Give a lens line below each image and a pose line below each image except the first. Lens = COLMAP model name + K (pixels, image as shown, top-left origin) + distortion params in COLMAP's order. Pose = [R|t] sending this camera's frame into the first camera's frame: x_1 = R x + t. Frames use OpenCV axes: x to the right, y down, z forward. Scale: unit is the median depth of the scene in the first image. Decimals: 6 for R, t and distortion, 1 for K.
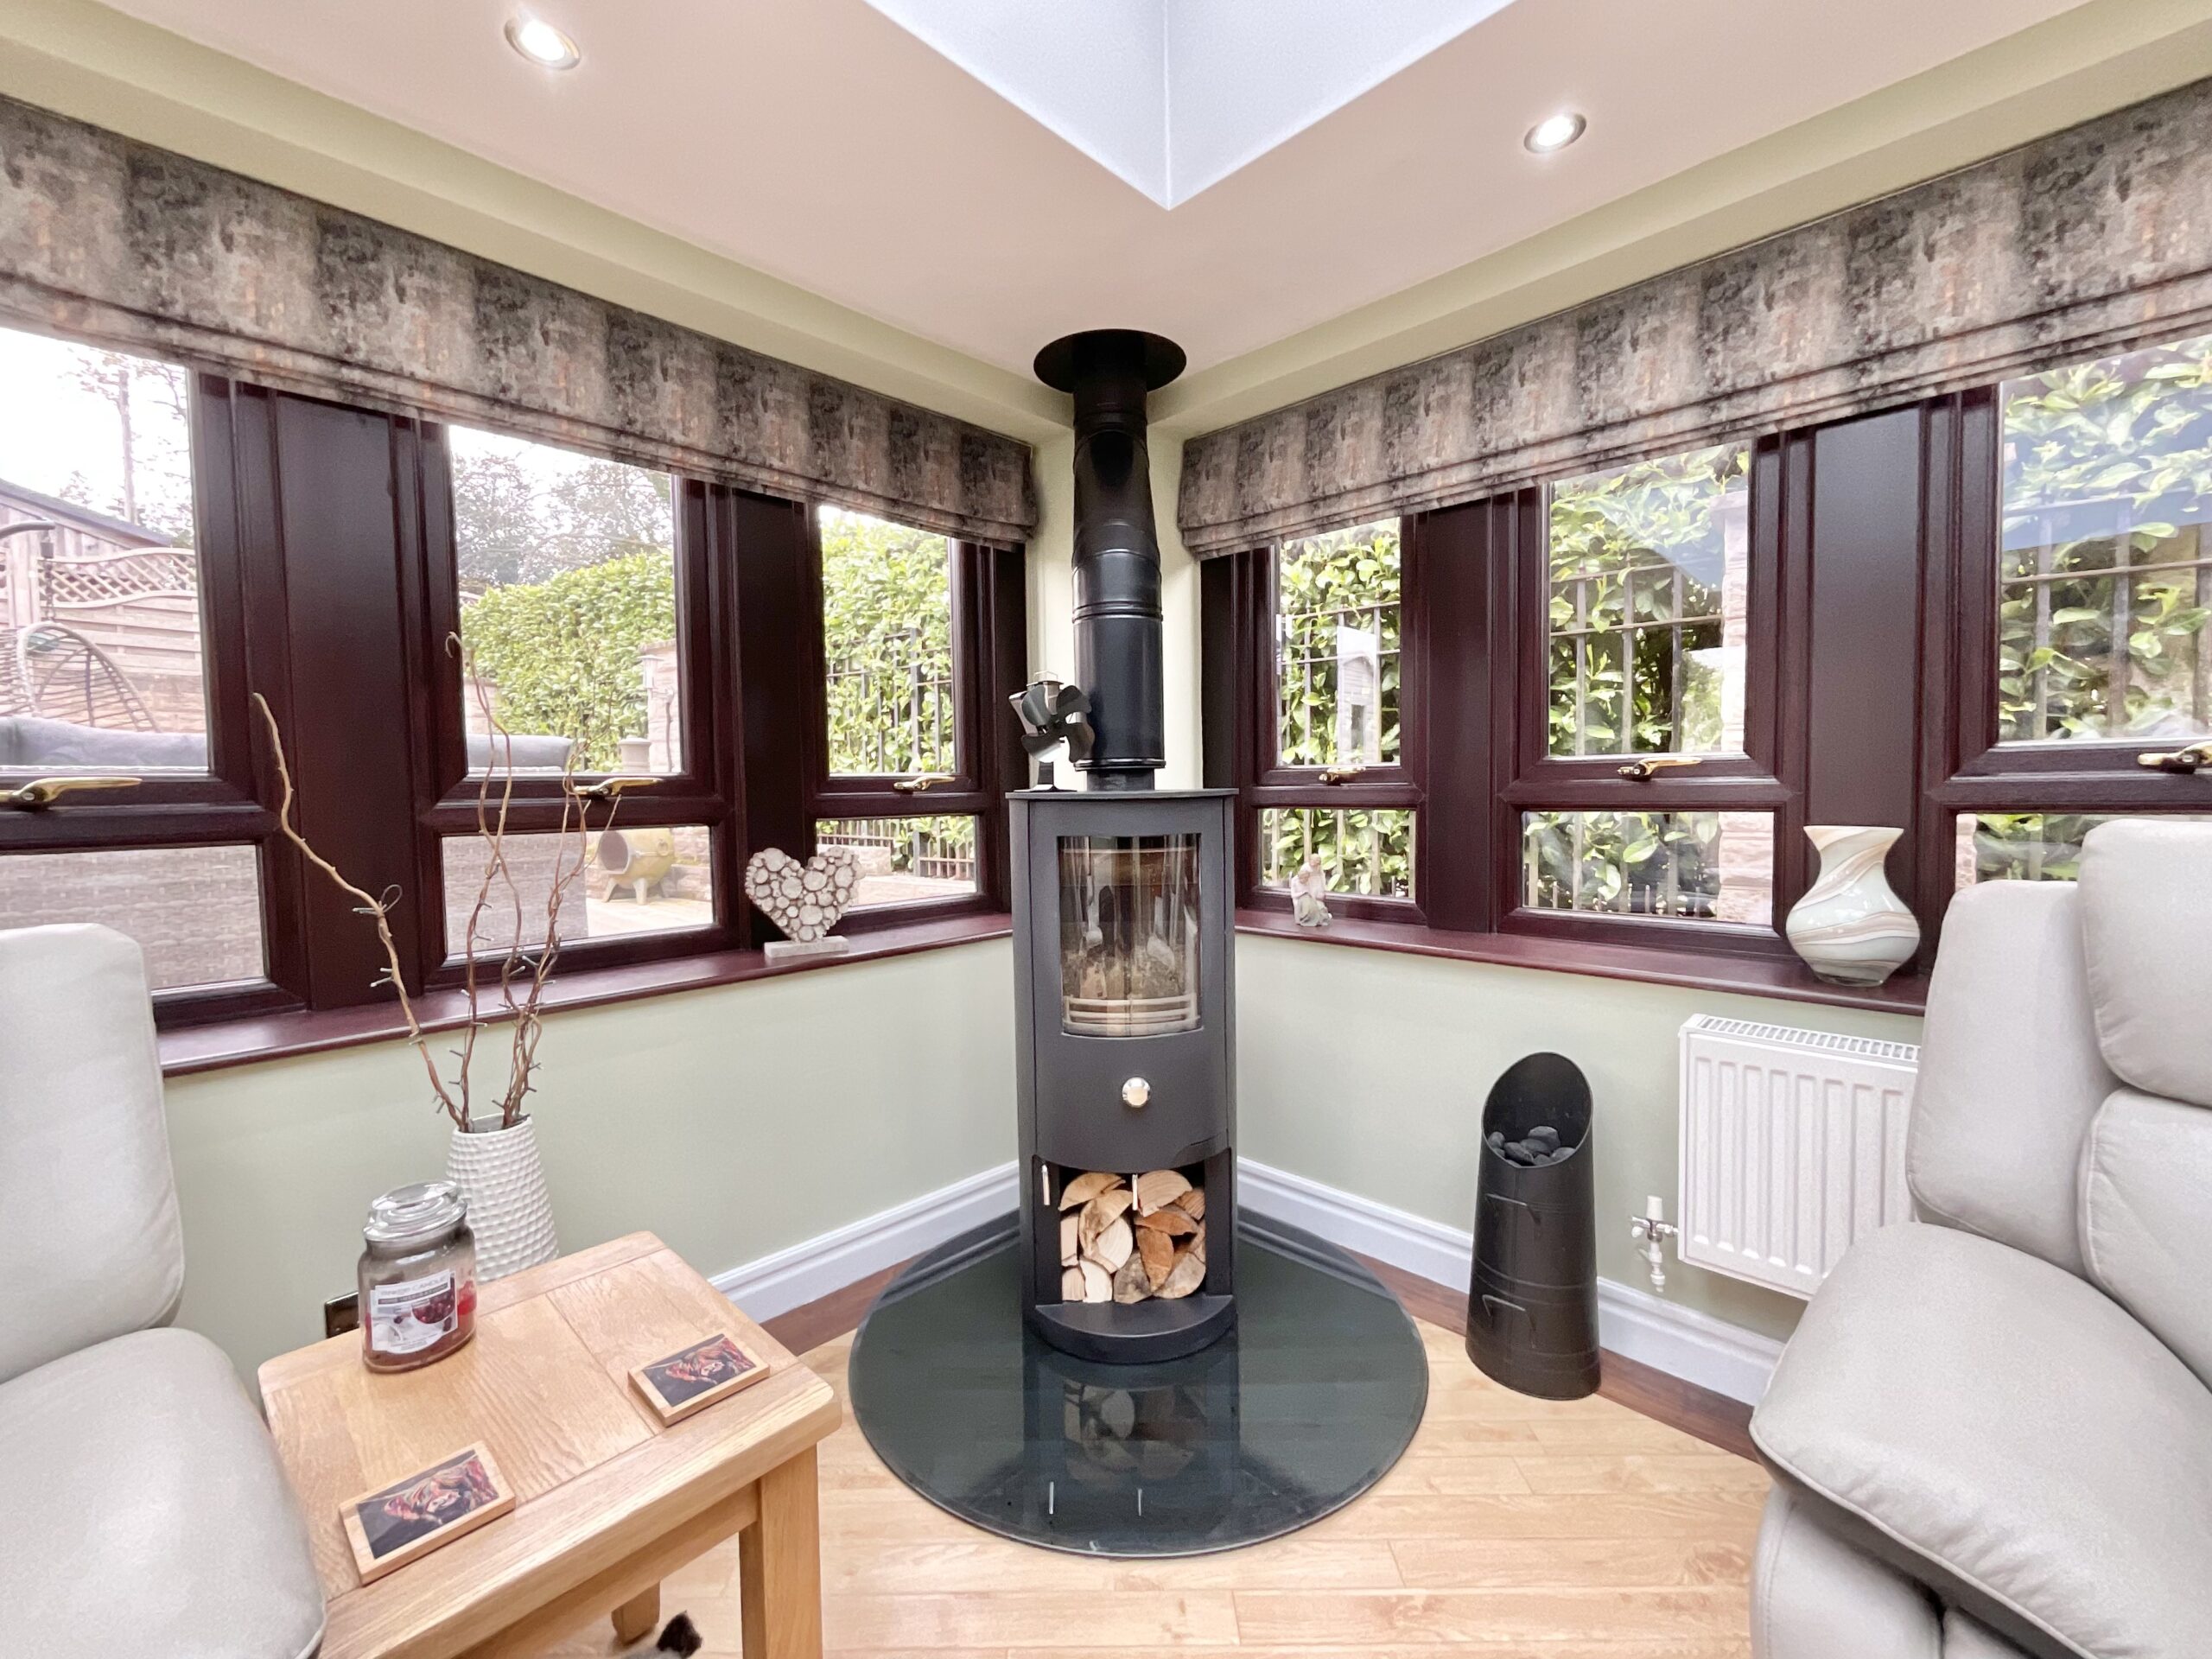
lens RADIAL K [[897.6, 0, 1100.7], [0, 897.6, 826.5], [0, 0, 1]] dist [-0.002379, 0.000749]
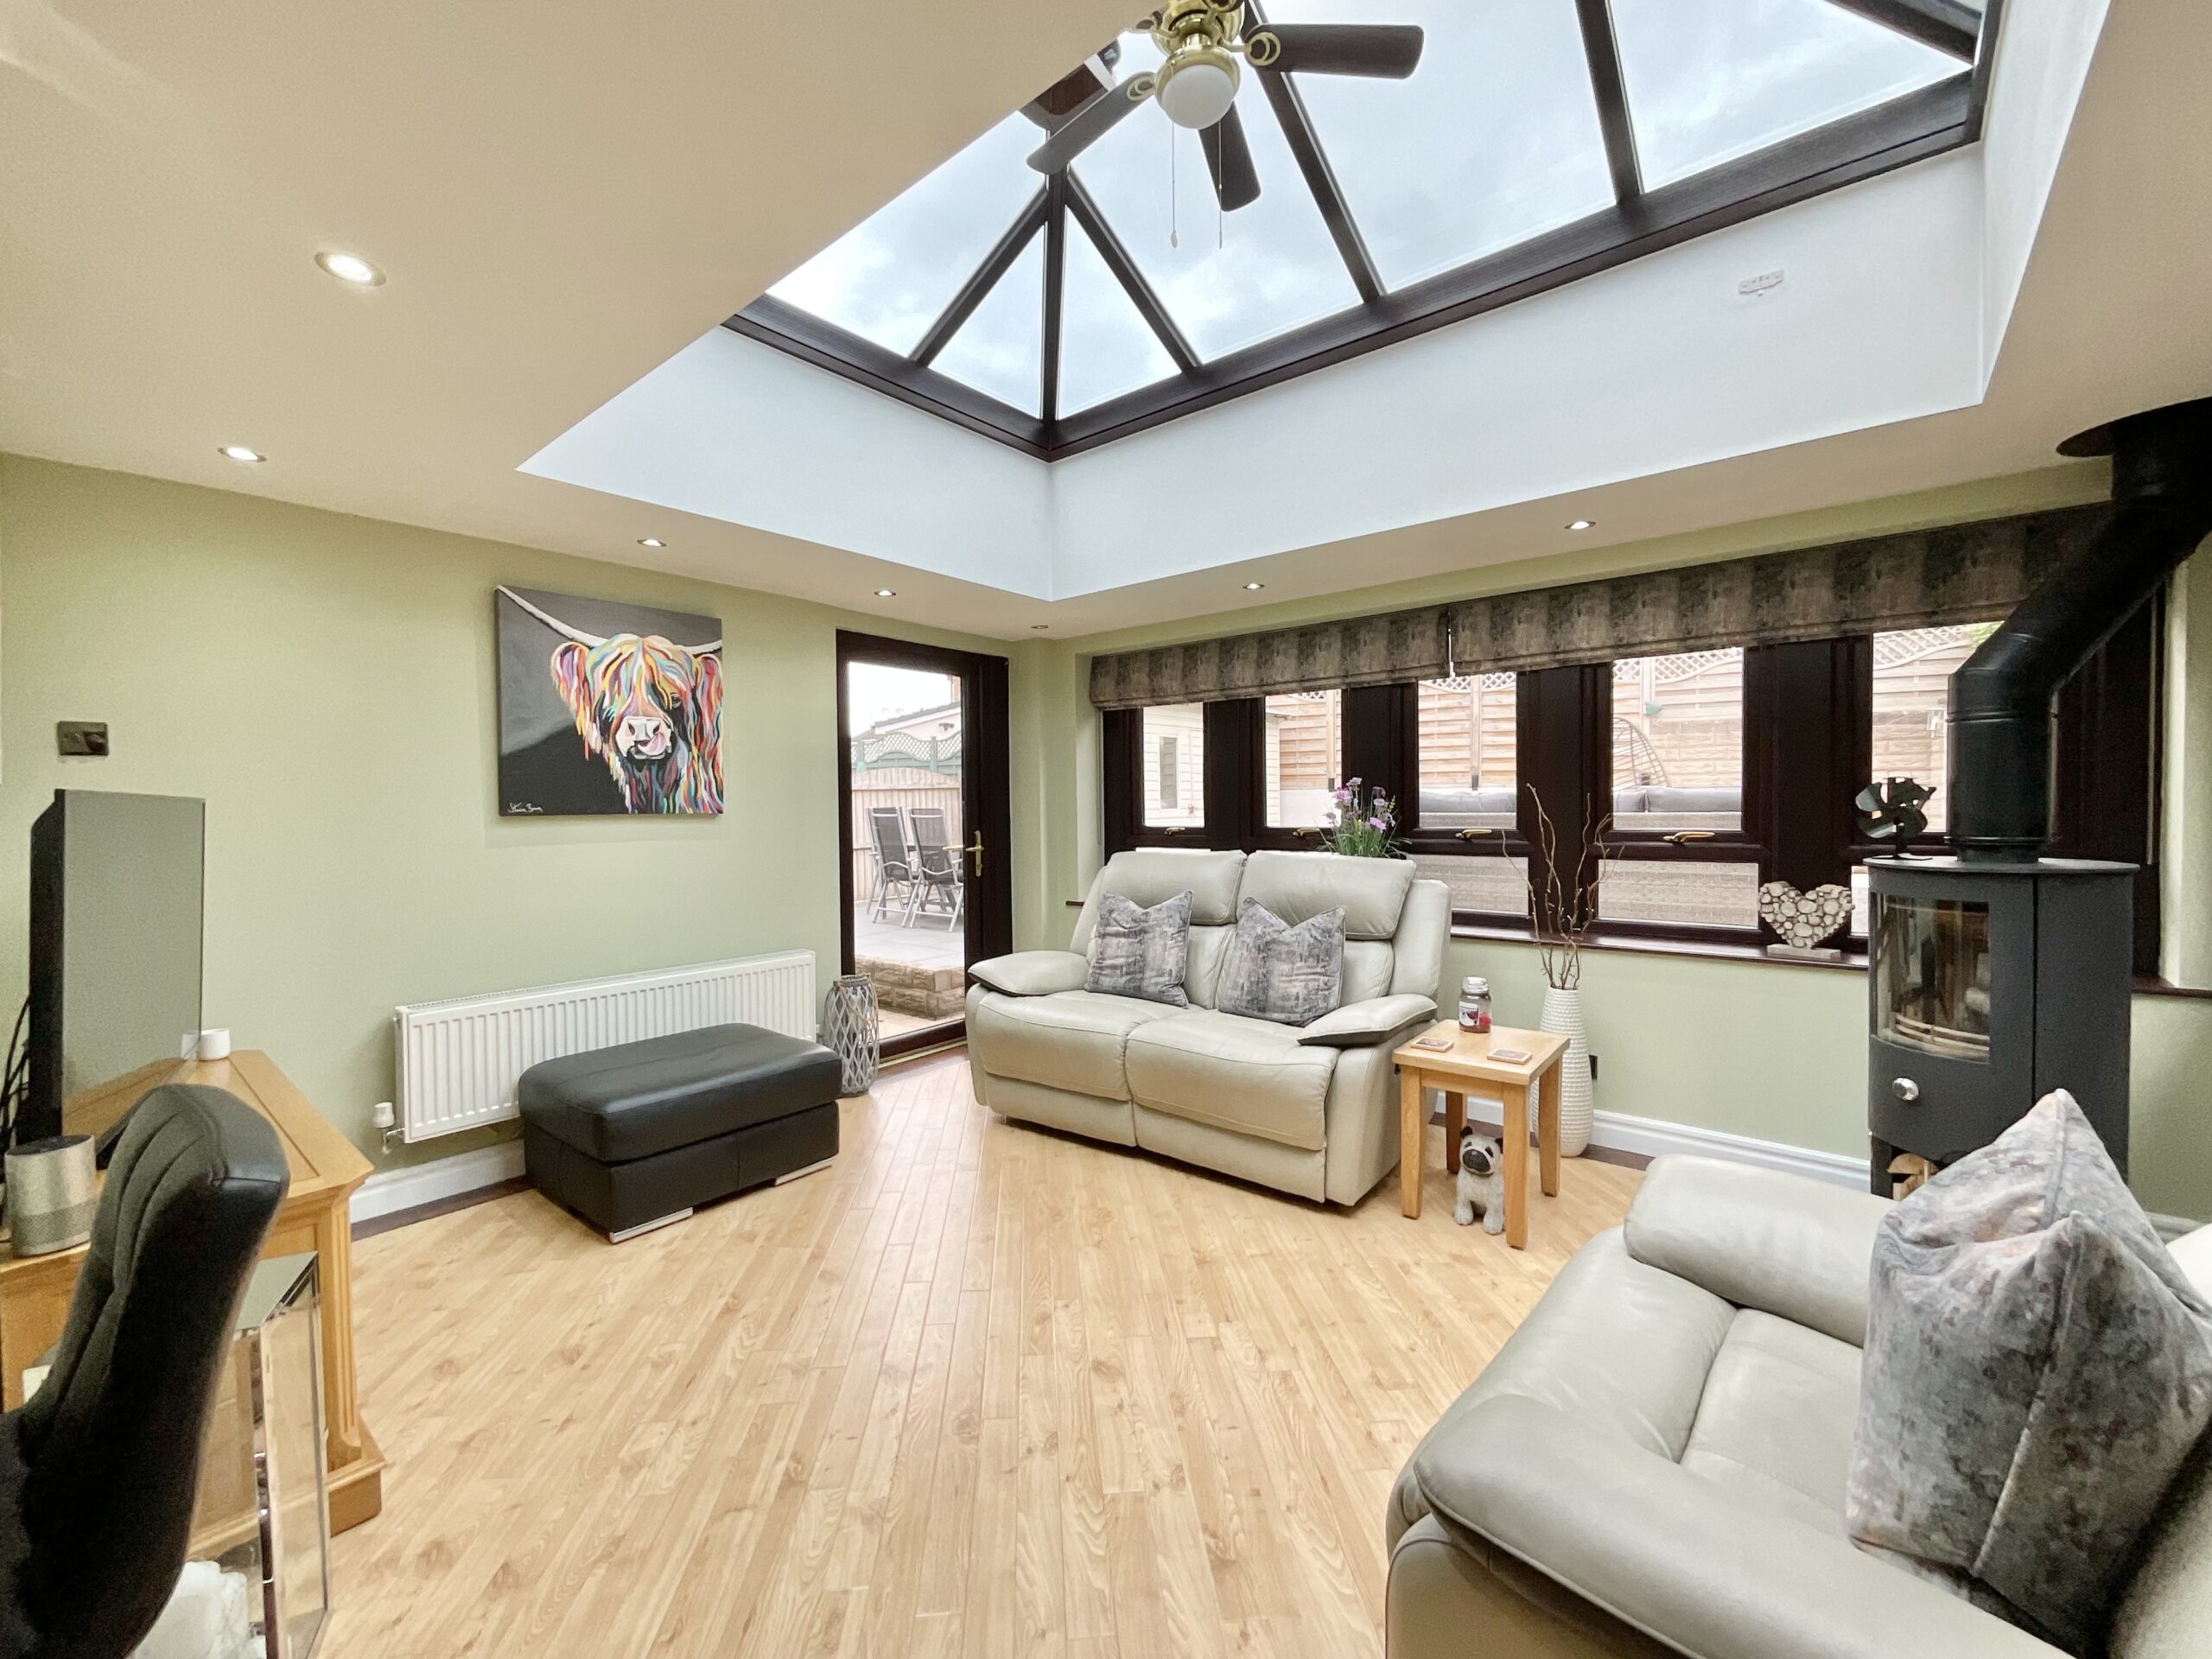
lens RADIAL K [[904.6, 0, 1098.0], [0, 904.6, 826.5], [0, 0, 1]] dist [-0.001150, 0.000400]
pose [[0.071277, 0.039680, -0.996667, 1.195275], [-0.030144, 0.998838, 0.037610, -0.101943], [0.997001, 0.027363, 0.072390, -0.285933]]
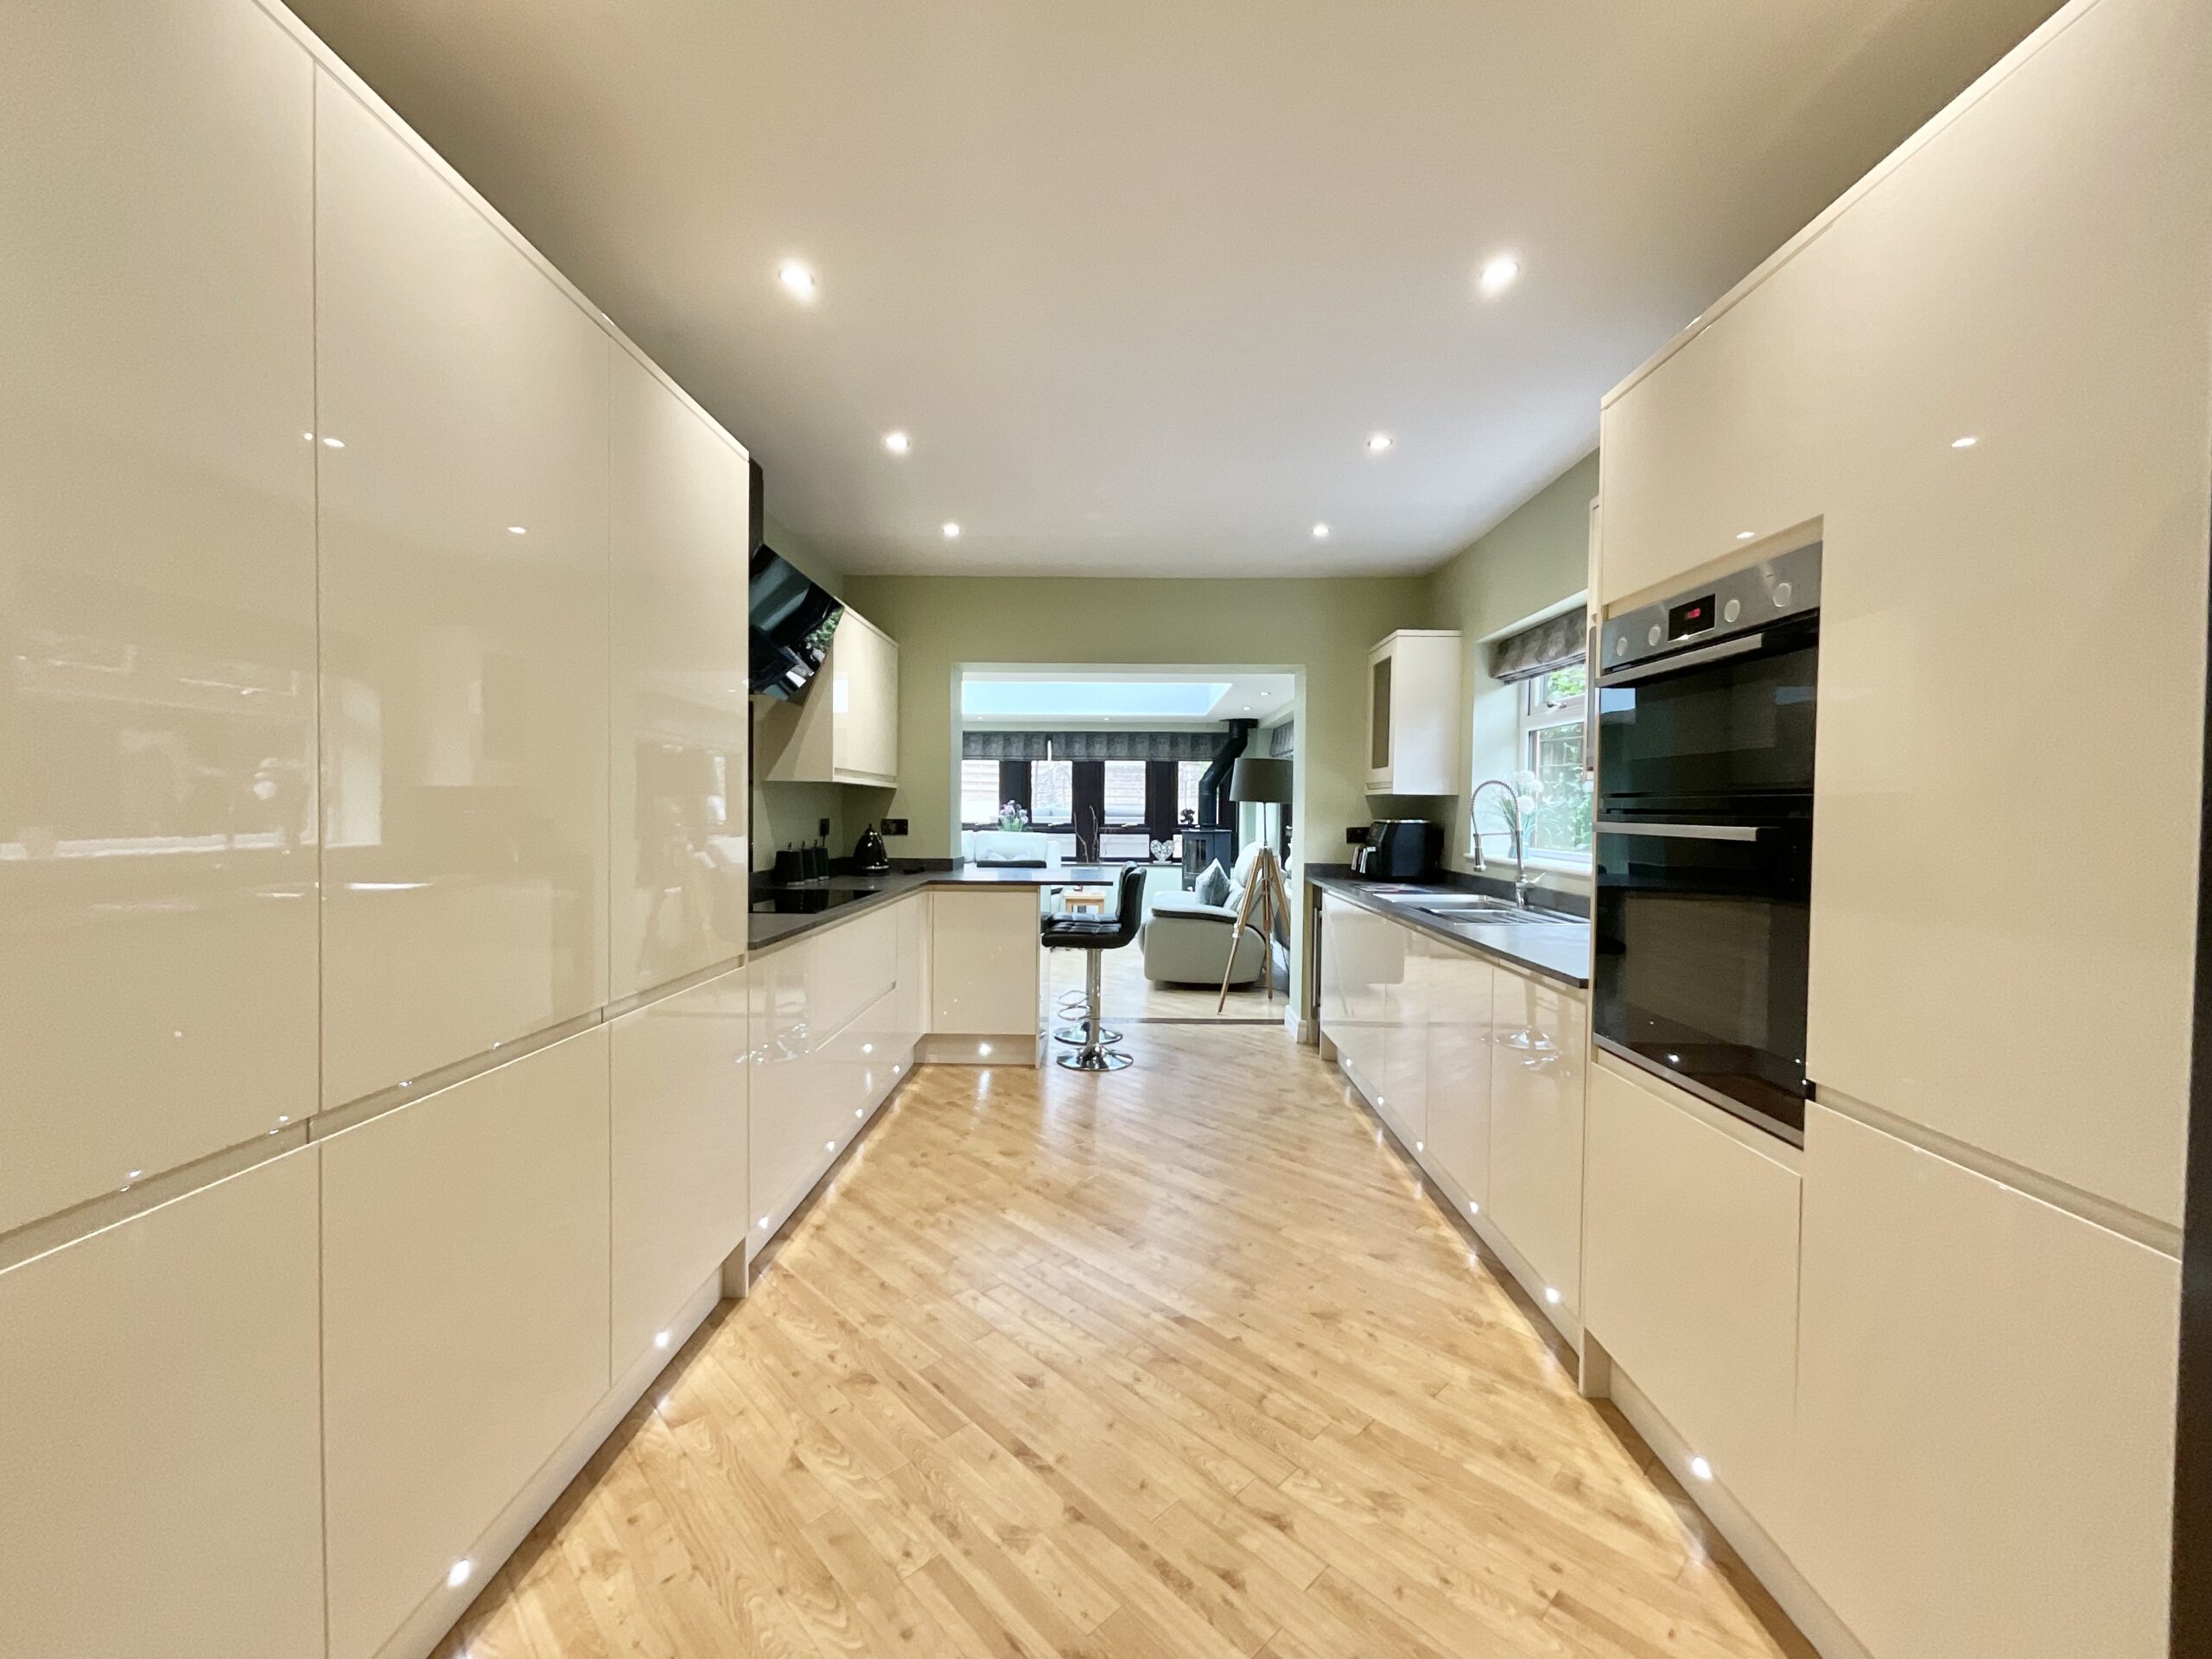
lens RADIAL K [[897.6, 0, 1100.7], [0, 897.6, 826.5], [0, 0, 1]] dist [-0.002379, 0.000749]
pose [[0.680433, 0.037276, -0.731862, 3.146317], [-0.051584, 0.998664, 0.002906, -0.050018], [0.730993, 0.035775, 0.681447, -2.623532]]
